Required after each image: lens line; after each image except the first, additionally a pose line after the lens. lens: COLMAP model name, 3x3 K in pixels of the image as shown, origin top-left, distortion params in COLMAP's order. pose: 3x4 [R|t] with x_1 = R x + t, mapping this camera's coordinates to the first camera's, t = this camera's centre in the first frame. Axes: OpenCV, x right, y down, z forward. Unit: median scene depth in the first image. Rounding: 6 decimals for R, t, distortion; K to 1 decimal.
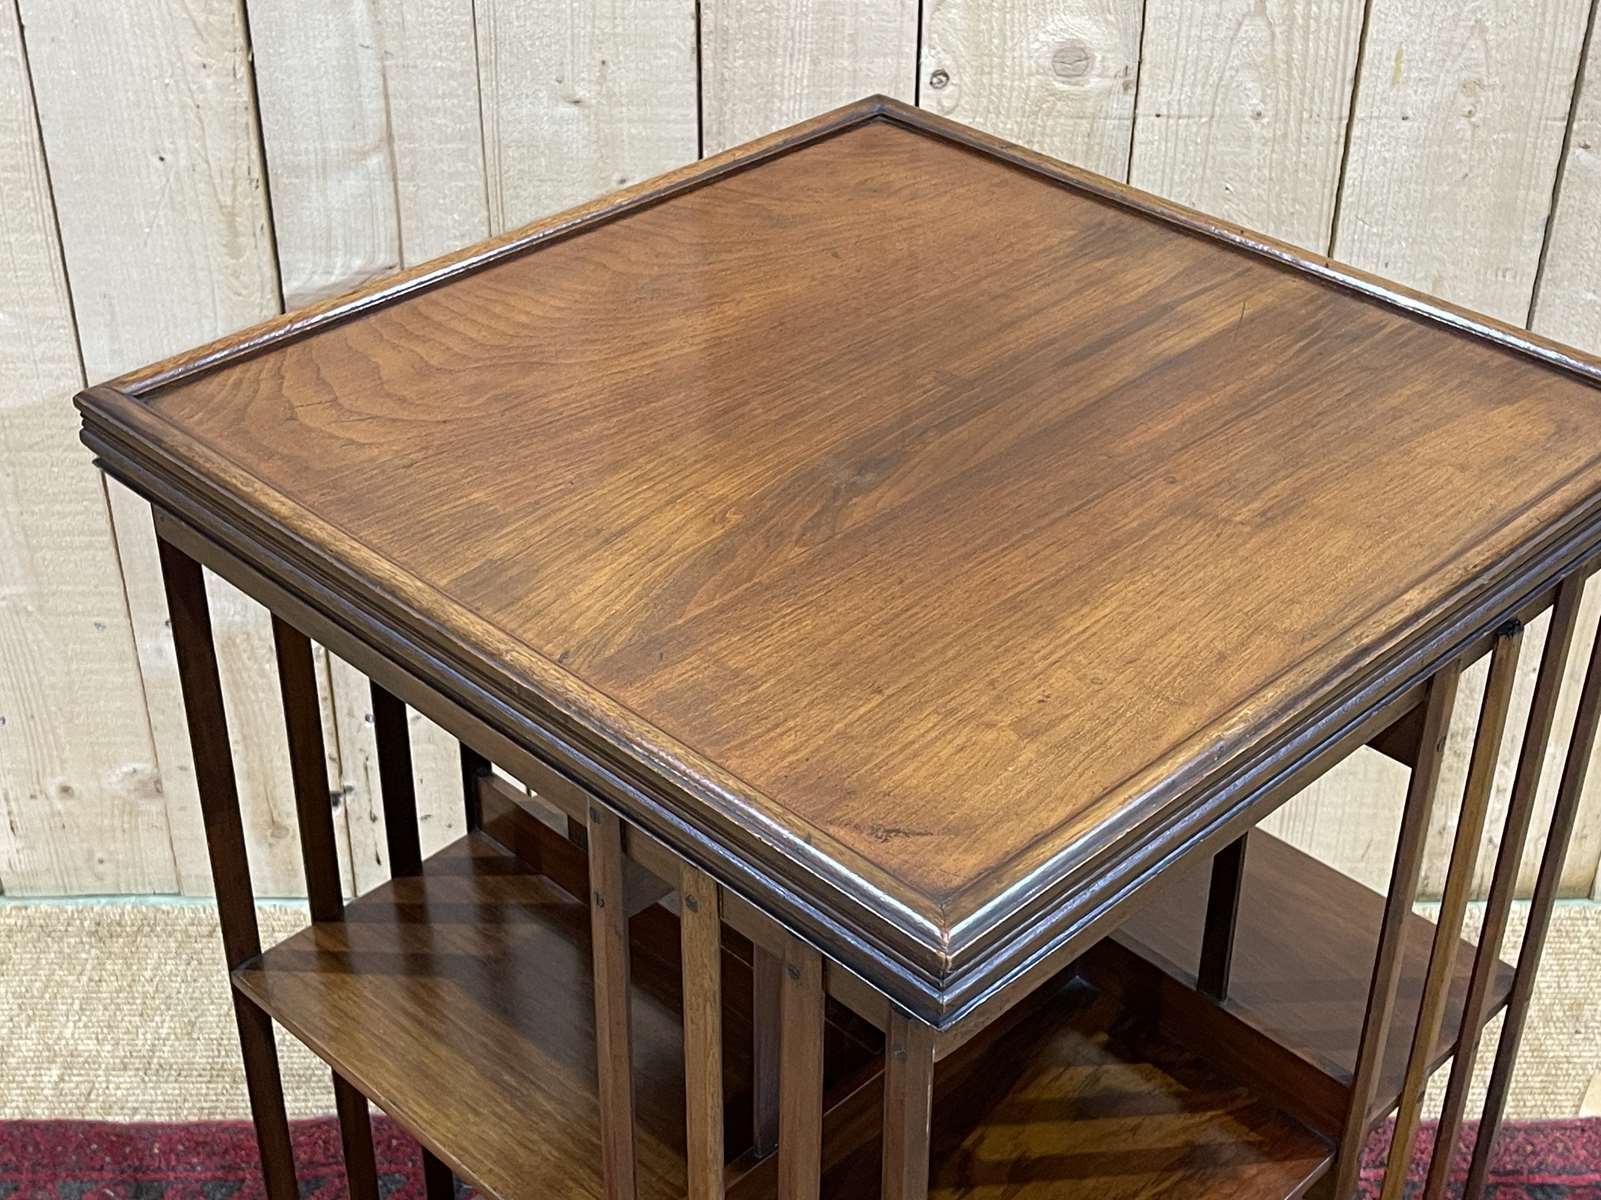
lens RADIAL K [[2328.5, 0, 792.2], [0, 2328.5, 589.1], [0, 0, 1]] dist [0.086761, -0.263768]
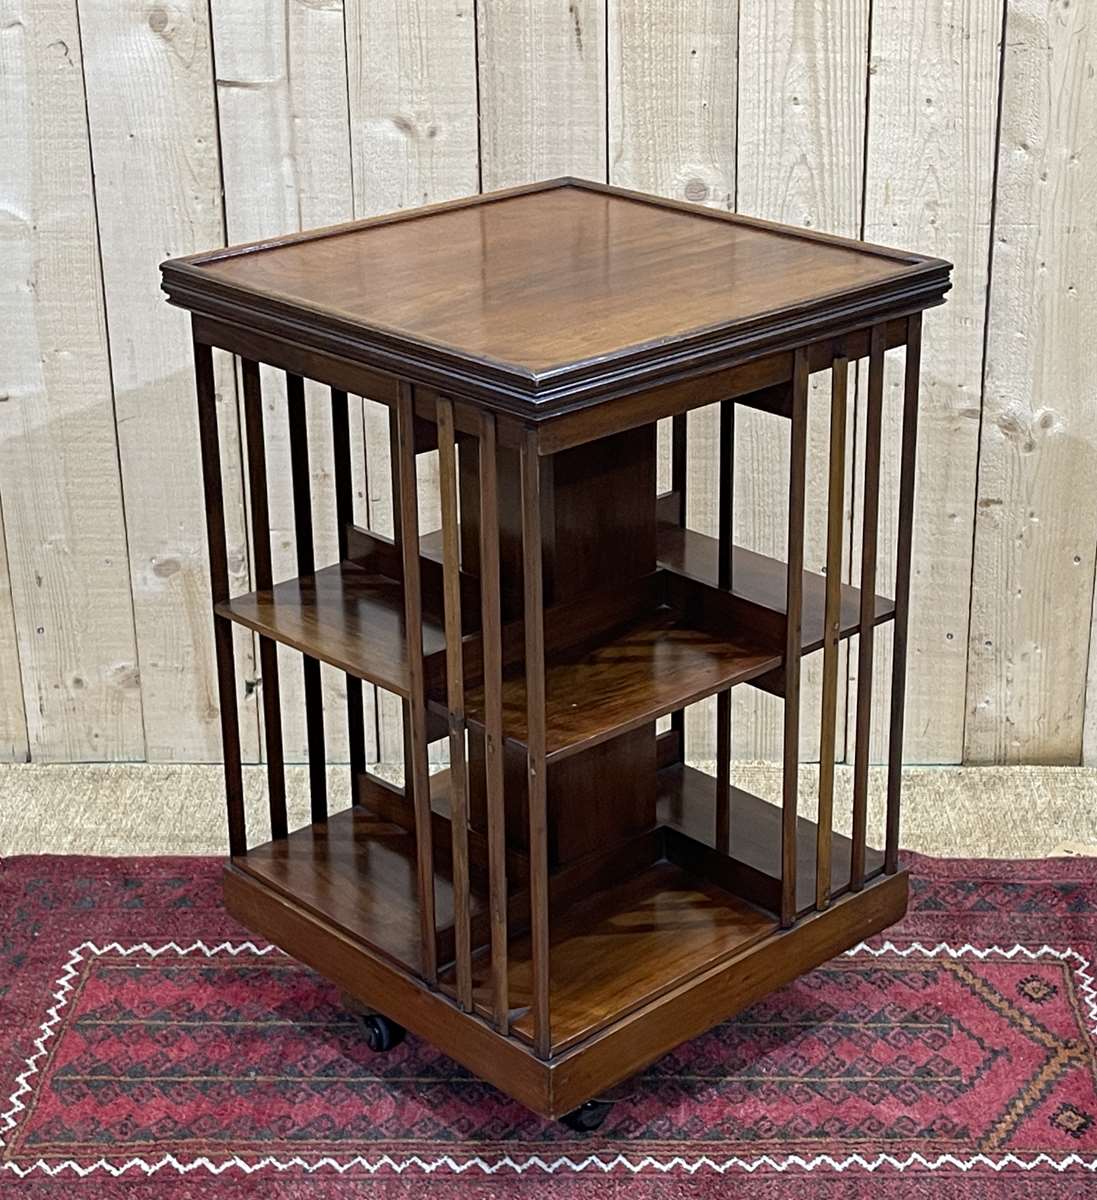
lens RADIAL K [[2430.7, 0, 580.8], [0, 2430.7, 599.1], [0, 0, 1]] dist [0.148259, -0.418518]
pose [[0.999394, -0.004147, -0.034573, 0.083669], [-0.002705, 0.980634, -0.195830, 0.370437], [0.034716, 0.195805, 0.980028, -0.621824]]
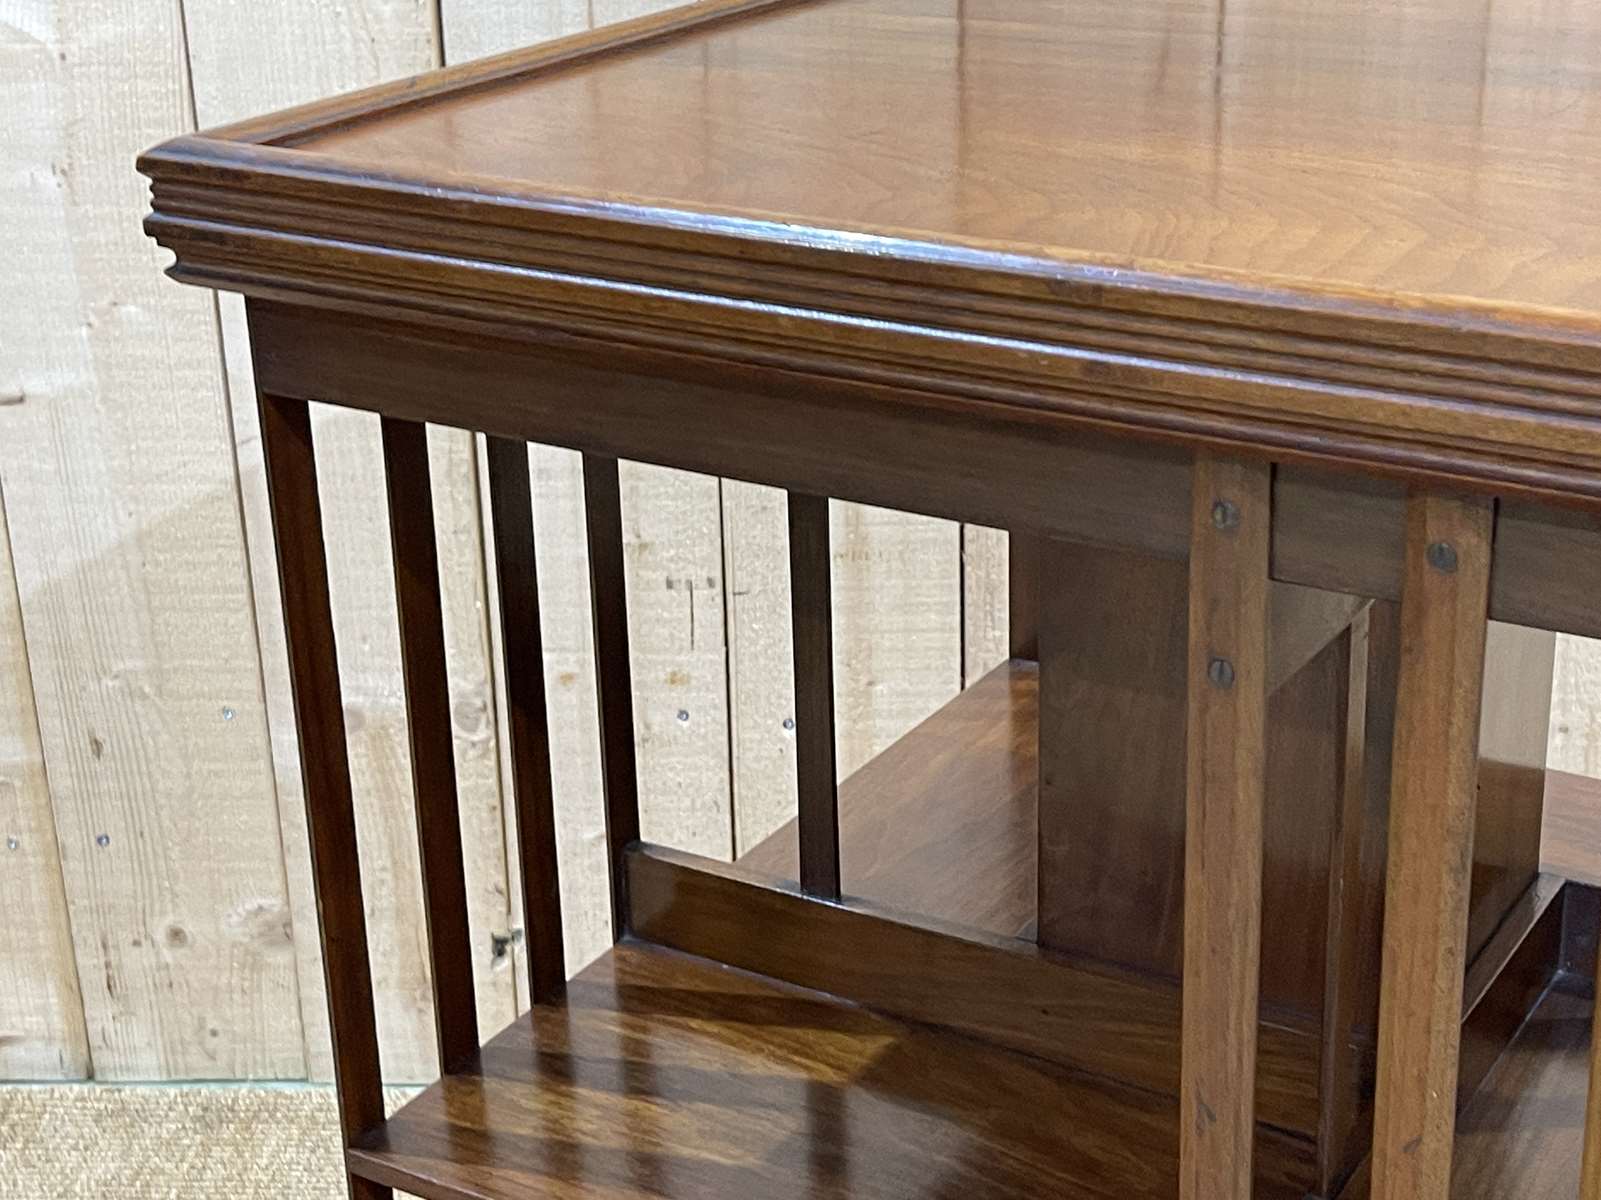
lens RADIAL K [[2622.7, 0, 800.5], [0, 2622.7, 600.0], [0, 0, 1]] dist [0.160995, -0.619004]
pose [[0.996741, -0.005390, -0.080483, -0.019480], [-0.010745, 0.980002, -0.198699, 0.162179], [0.079944, 0.198916, 0.976750, 0.099539]]
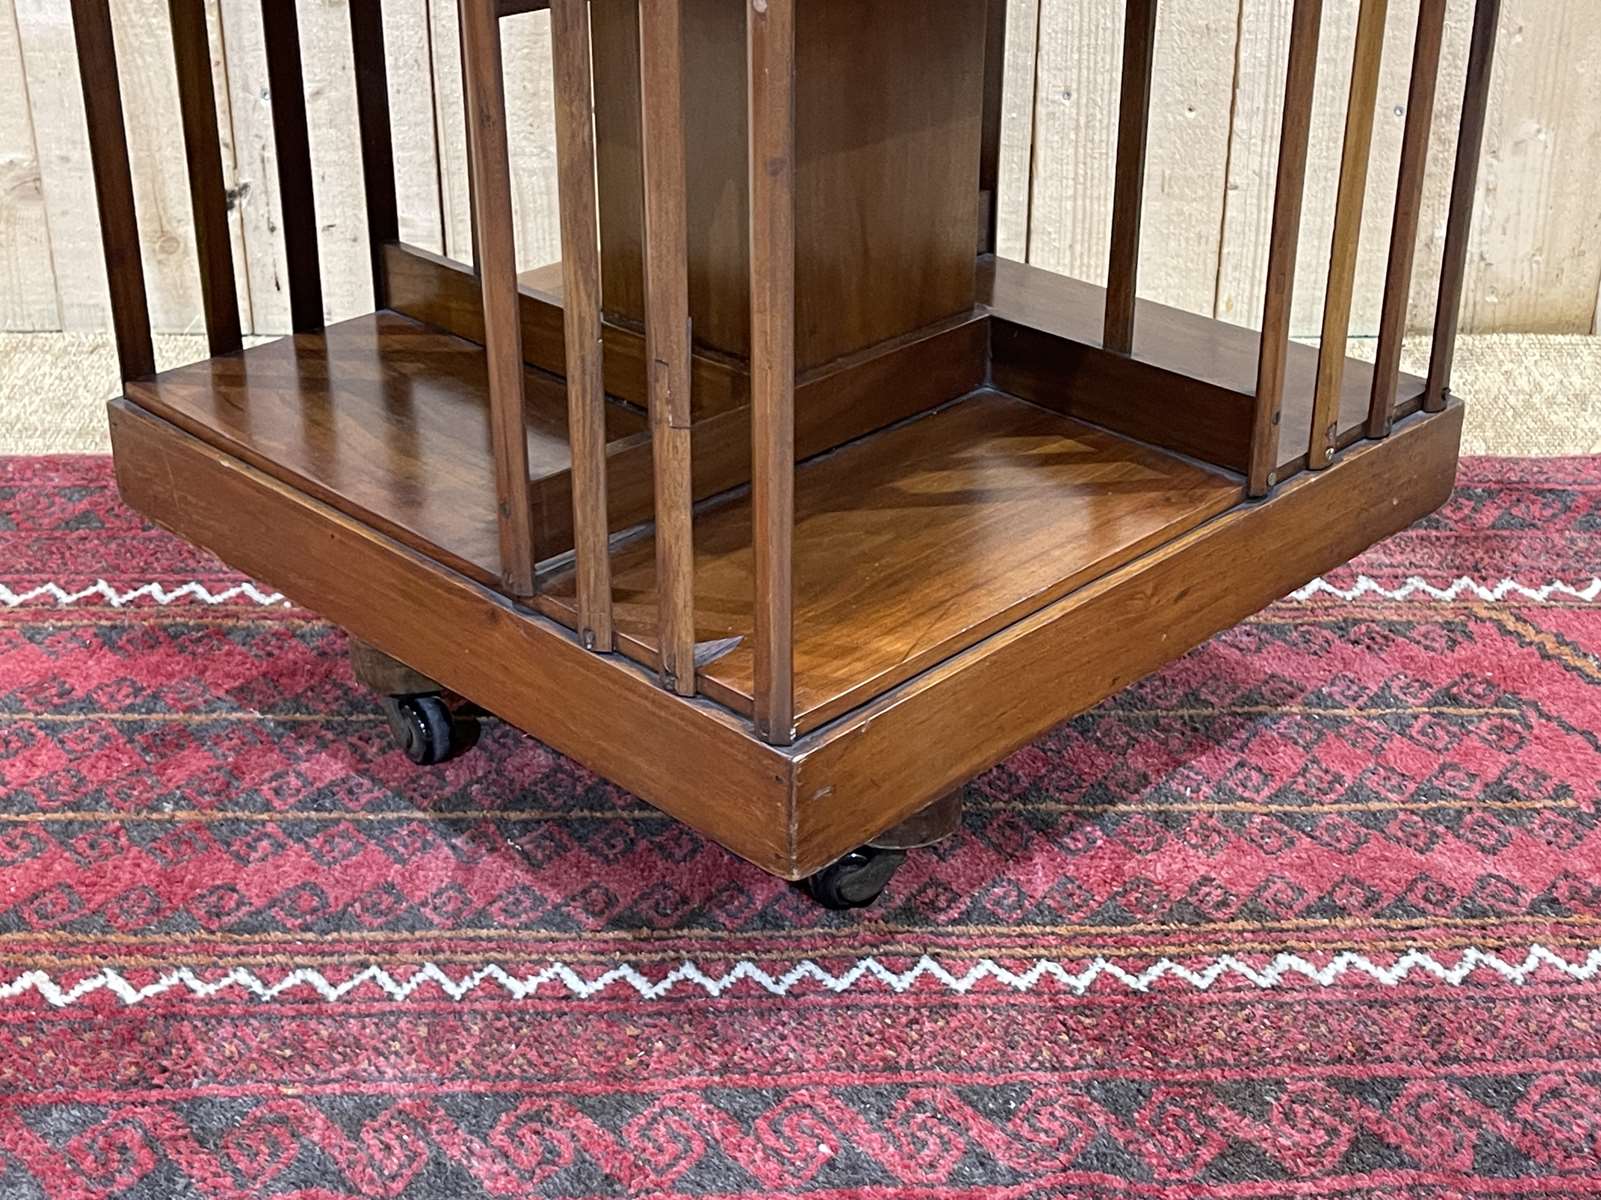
lens RADIAL K [[2309.7, 0, 819.2], [0, 2309.7, 623.3], [0, 0, 1]] dist [0.156419, -0.574916]
pose [[0.999893, -0.005386, 0.013593, 0.024379], [0.006992, 0.992623, -0.121037, 0.392353], [-0.012841, 0.121119, 0.992555, 0.112982]]
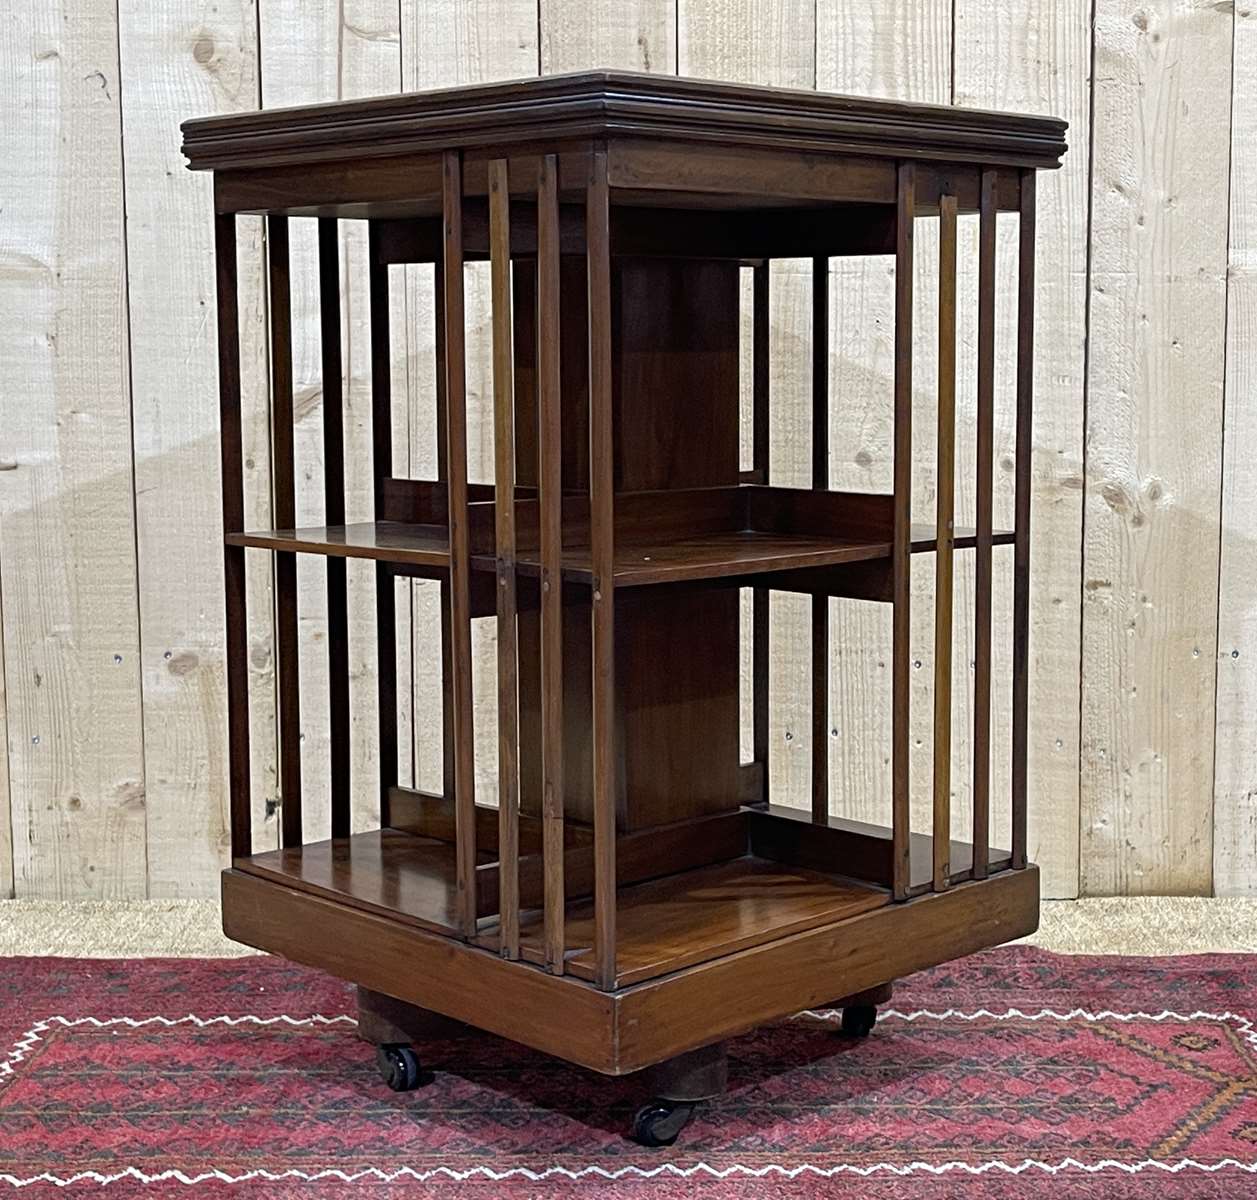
lens RADIAL K [[2324.0, 0, 697.5], [0, 2324.0, 598.3], [0, 0, 1]] dist [0.136633, -0.427644]
pose [[0.999945, -0.009382, -0.004715, 0.063925], [0.006207, 0.890333, -0.455268, 0.642048], [0.008470, 0.455214, 0.890342, -0.282318]]
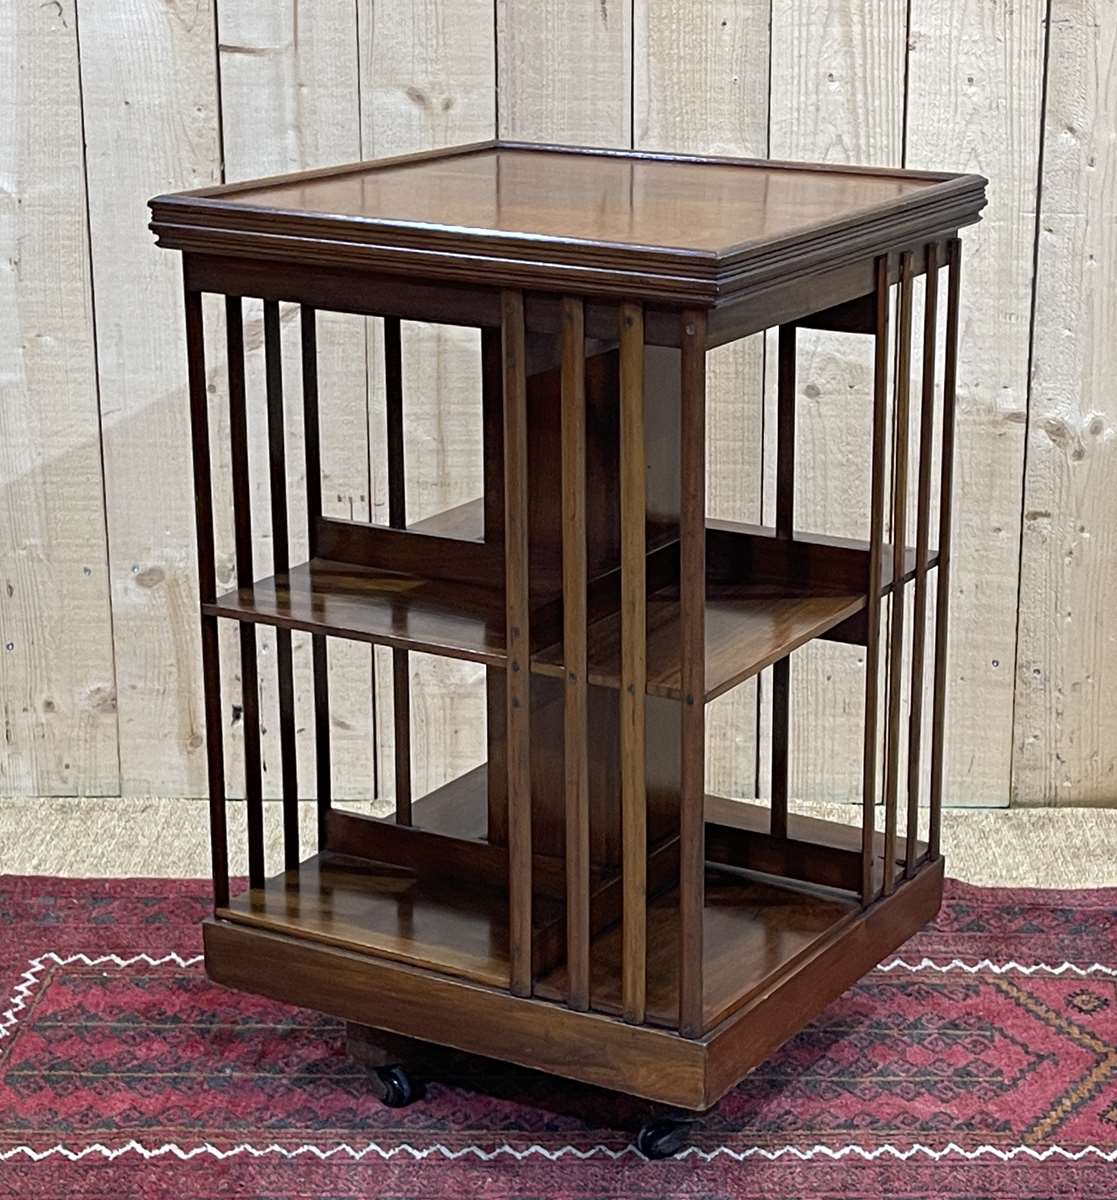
lens RADIAL K [[2672.1, 0, 671.4], [0, 2672.1, 602.8], [0, 0, 1]] dist [0.147481, -0.399599]
pose [[0.999918, 0.005656, -0.011524, 0.091844], [-0.008815, 0.955133, -0.296045, 0.539484], [0.009332, 0.296122, 0.955104, -0.611651]]
